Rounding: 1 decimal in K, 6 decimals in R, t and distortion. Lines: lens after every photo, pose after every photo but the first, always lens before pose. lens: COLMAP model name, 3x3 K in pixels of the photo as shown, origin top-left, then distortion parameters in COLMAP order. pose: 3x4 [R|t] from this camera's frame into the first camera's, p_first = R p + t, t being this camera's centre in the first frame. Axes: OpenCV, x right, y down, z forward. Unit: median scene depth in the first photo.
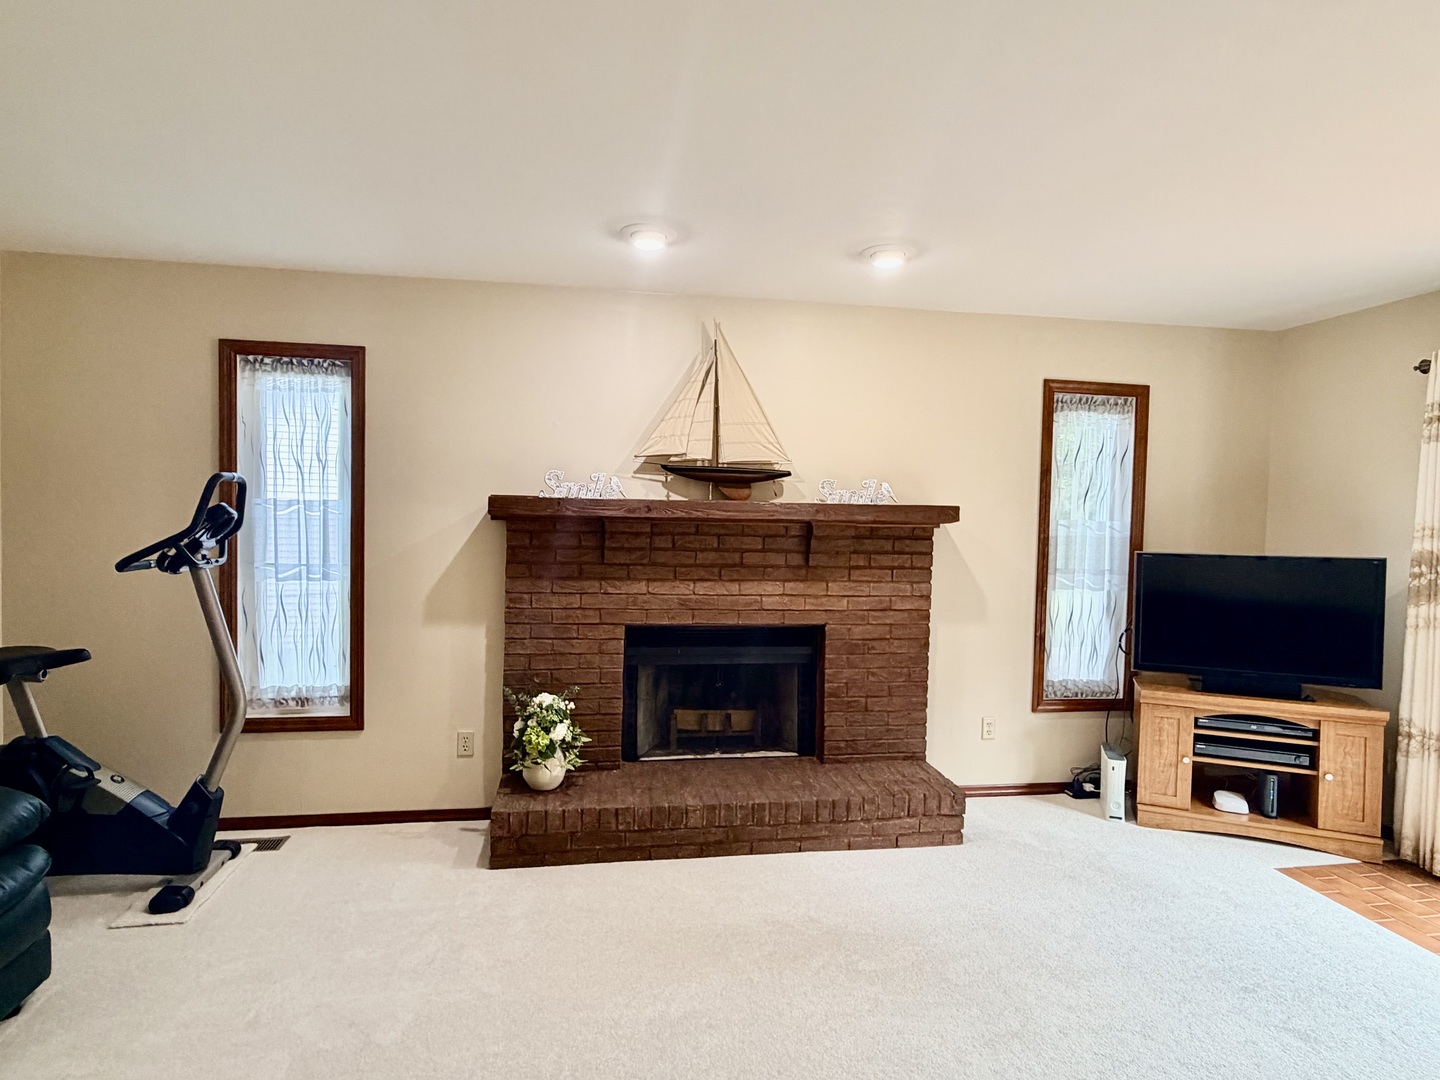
lens RADIAL K [[768.1, 0, 714.5], [0, 768.1, 540.6], [0, 0, 1]] dist [-0.000689, 0.000511]
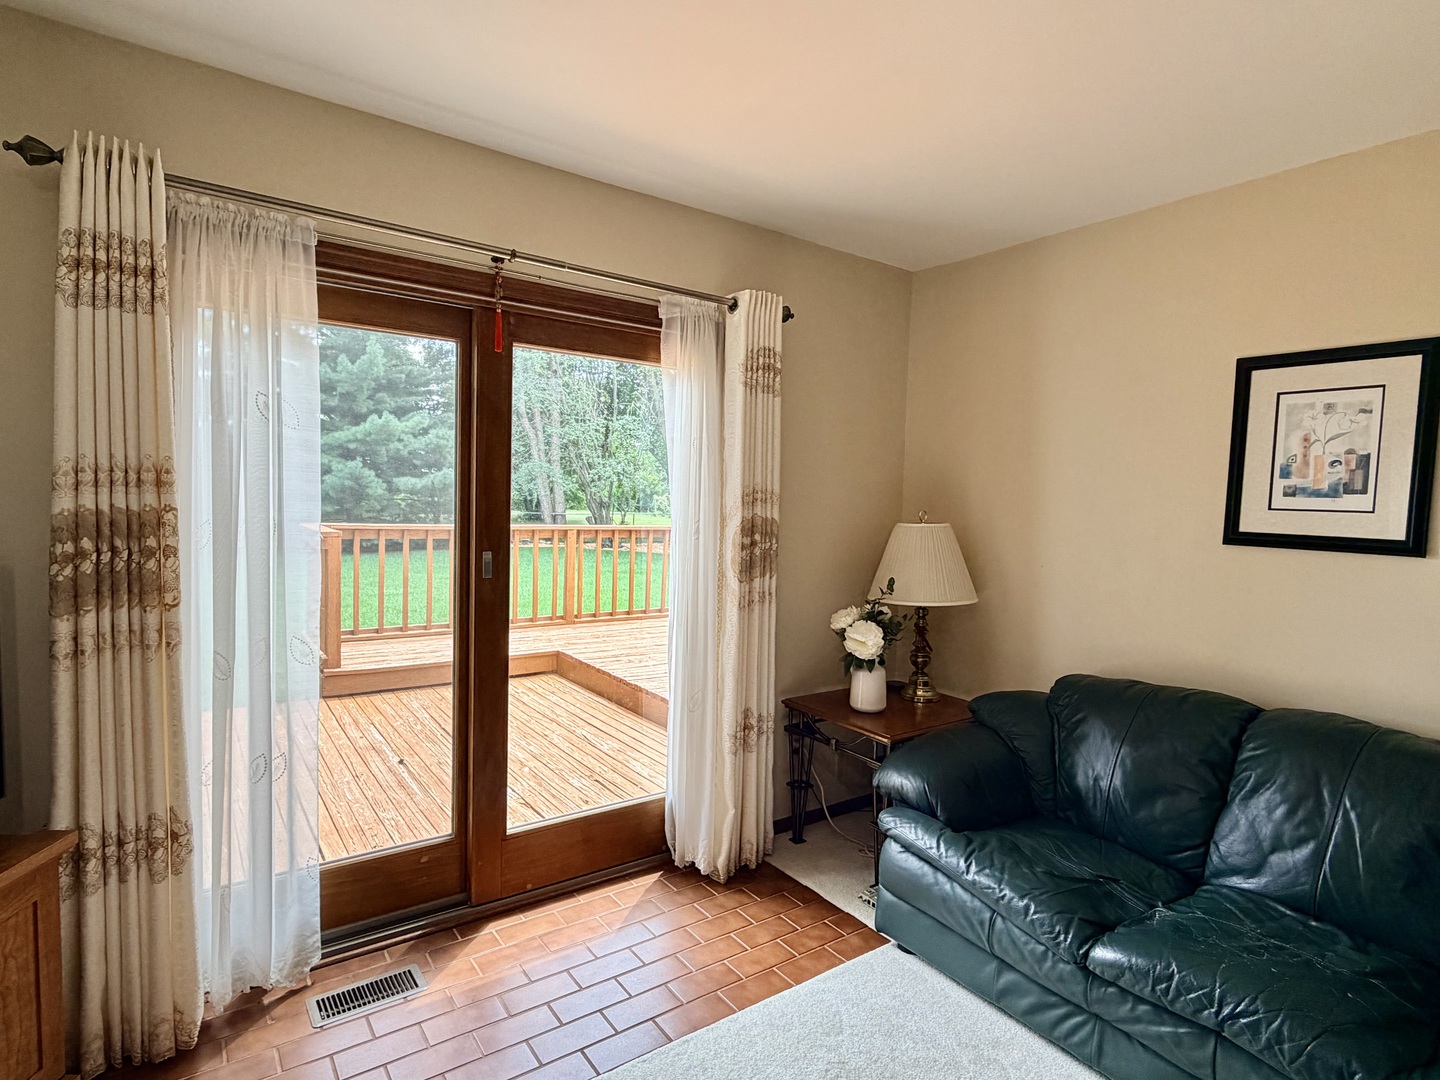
lens RADIAL K [[768.1, 0, 714.5], [0, 768.1, 540.6], [0, 0, 1]] dist [-0.000689, 0.000511]
pose [[-0.442265, -0.082932, 0.893042, 0.225599], [-0.006004, 0.995967, 0.089517, -0.014713], [-0.896864, 0.034228, -0.440979, 0.755114]]
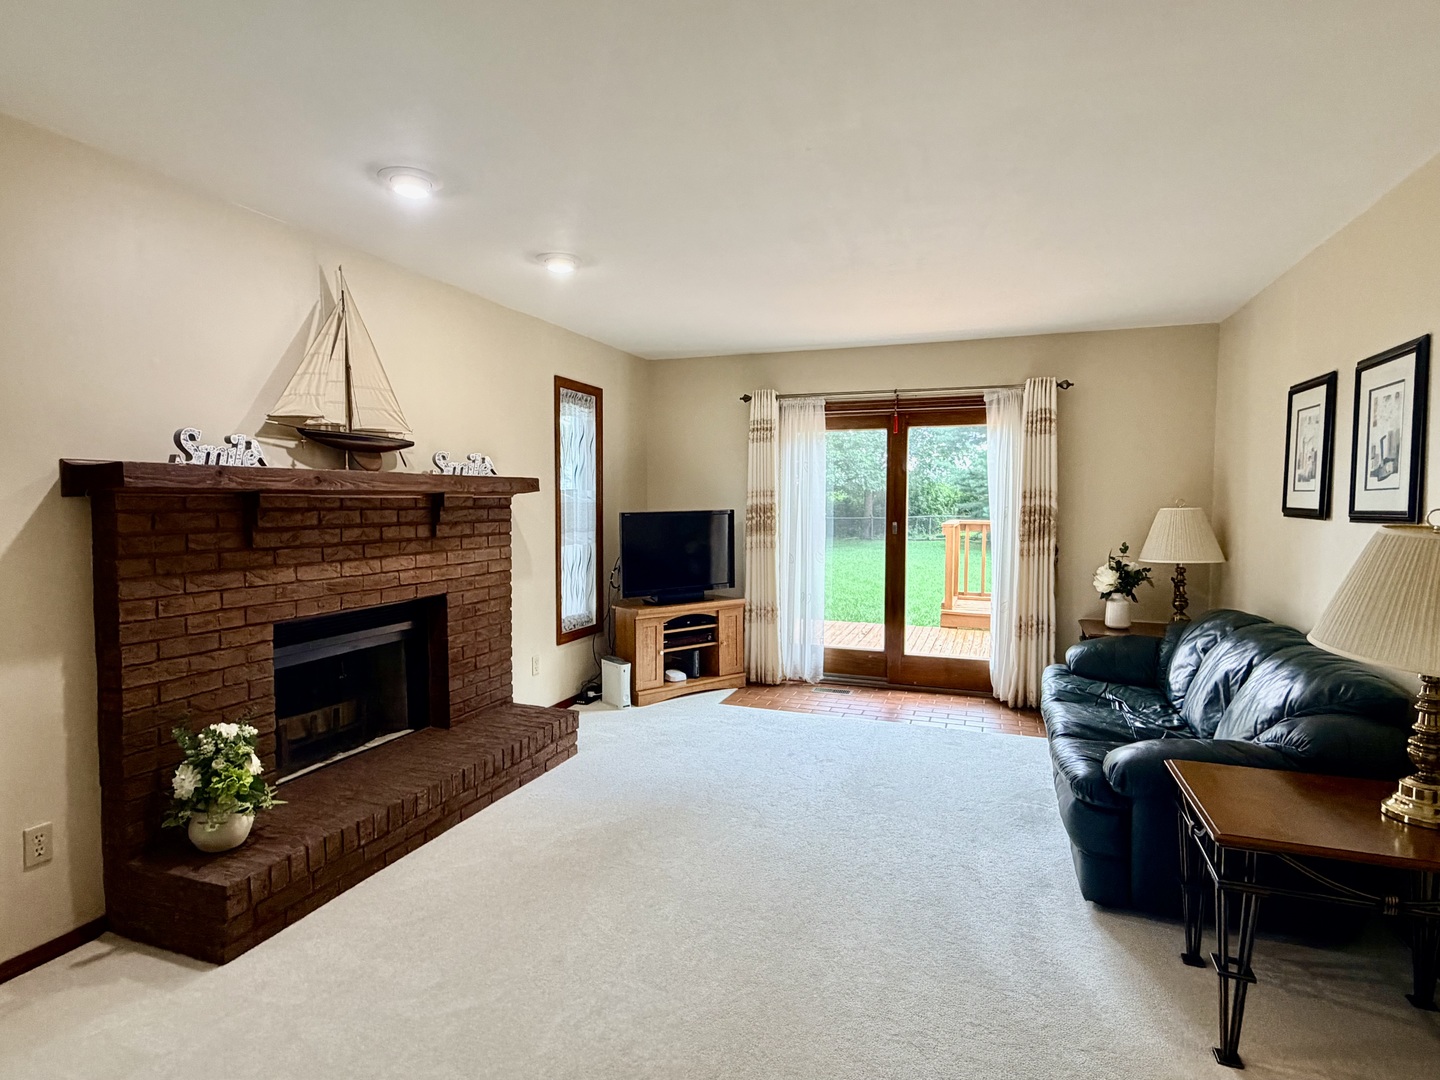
lens RADIAL K [[768.7, 0, 718.4], [0, 768.7, 539.0], [0, 0, 1]] dist [0.000217, 0.000154]
pose [[0.491499, -0.065727, 0.868395, -0.580528], [0.038867, 0.997810, 0.053524, -0.004330], [-0.870011, 0.007445, 0.492977, 0.182149]]
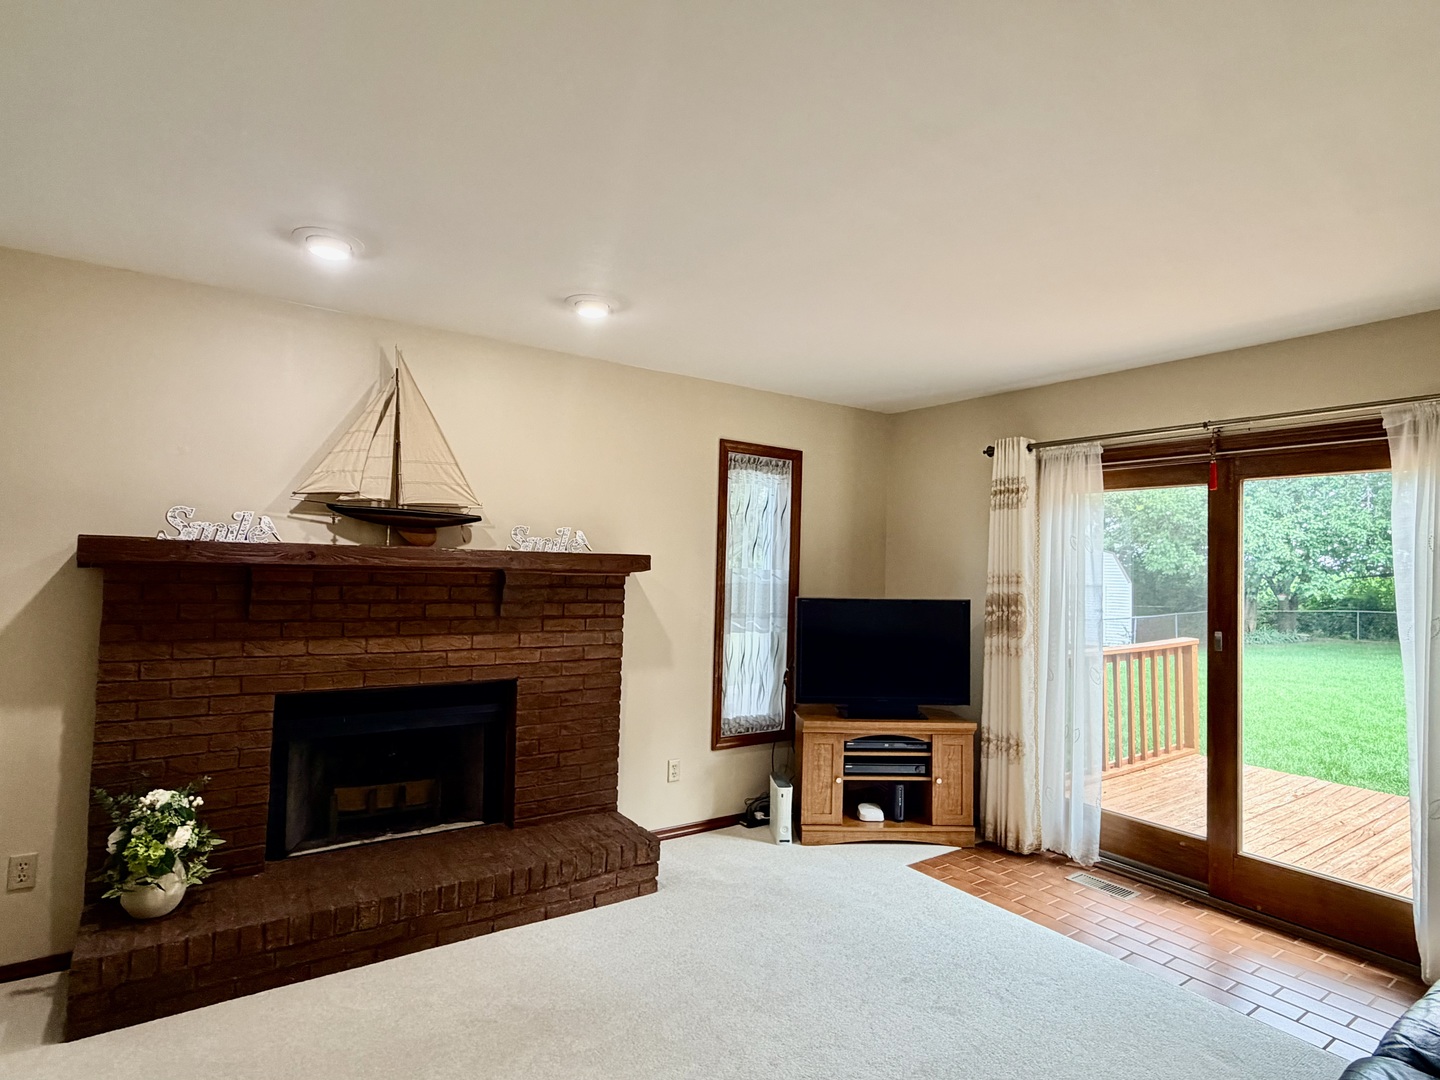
lens RADIAL K [[768.1, 0, 714.5], [0, 768.1, 540.6], [0, 0, 1]] dist [-0.000689, 0.000511]
pose [[0.902023, 0.017820, 0.431319, -0.048318], [0.006929, 0.998421, -0.055741, -0.006409], [-0.431632, 0.053269, 0.900476, 0.035627]]
